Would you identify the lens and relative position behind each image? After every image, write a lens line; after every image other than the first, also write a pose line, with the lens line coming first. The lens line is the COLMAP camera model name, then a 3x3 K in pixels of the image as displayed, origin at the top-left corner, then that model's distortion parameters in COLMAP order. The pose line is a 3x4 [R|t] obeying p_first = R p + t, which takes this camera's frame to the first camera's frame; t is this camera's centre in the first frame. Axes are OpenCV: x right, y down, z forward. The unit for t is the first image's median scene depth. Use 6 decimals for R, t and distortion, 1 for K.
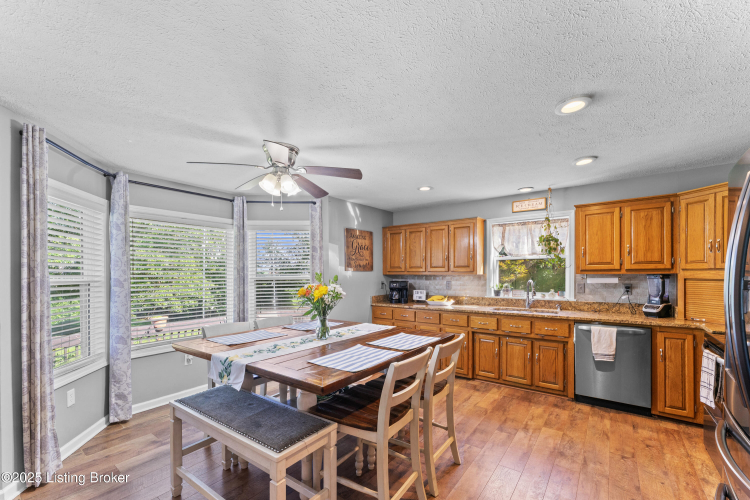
lens RADIAL K [[315.9, 0, 382.1], [0, 315.9, 274.6], [0, 0, 1]] dist [-0.002548, 0.000069]
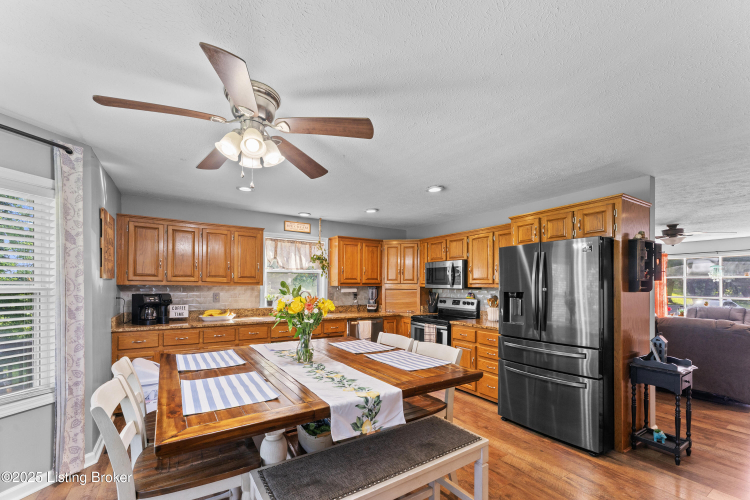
lens RADIAL K [[315.9, 0, 369.6], [0, 315.9, 285.1], [0, 0, 1]] dist [-0.002548, 0.000069]
pose [[0.374471, 0.004127, 0.927229, -0.517268], [-0.007438, 0.999971, -0.001447, -0.003425], [-0.927209, -0.006355, 0.374491, 0.304764]]
